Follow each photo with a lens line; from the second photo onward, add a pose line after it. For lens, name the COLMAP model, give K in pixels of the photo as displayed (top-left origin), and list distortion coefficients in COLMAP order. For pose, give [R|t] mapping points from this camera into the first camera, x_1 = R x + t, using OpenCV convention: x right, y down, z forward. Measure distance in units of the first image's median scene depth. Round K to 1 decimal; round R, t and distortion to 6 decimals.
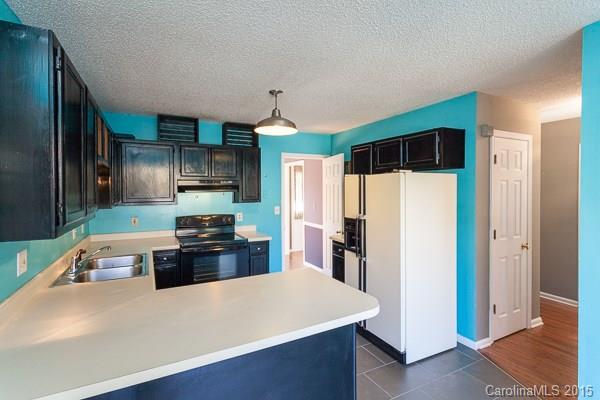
lens RADIAL K [[290.0, 0, 301.1], [0, 290.0, 194.2], [0, 0, 1]] dist [-0.000877, 0.000183]
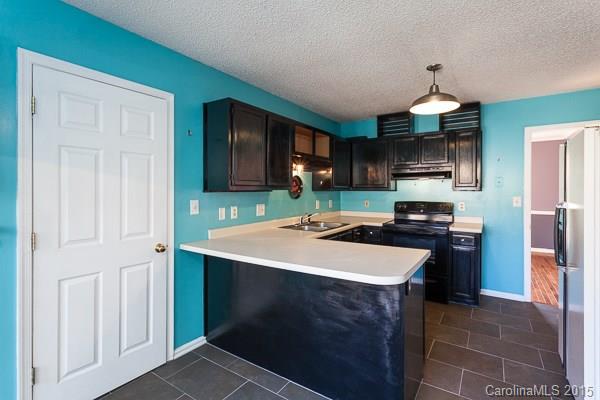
lens RADIAL K [[290.0, 0, 301.1], [0, 290.0, 194.2], [0, 0, 1]] dist [-0.000877, 0.000183]
pose [[0.477954, 0.016507, -0.878230, 0.413925], [-0.017335, 0.999806, 0.009358, 0.047436], [0.878214, 0.010752, 0.478147, 0.134366]]
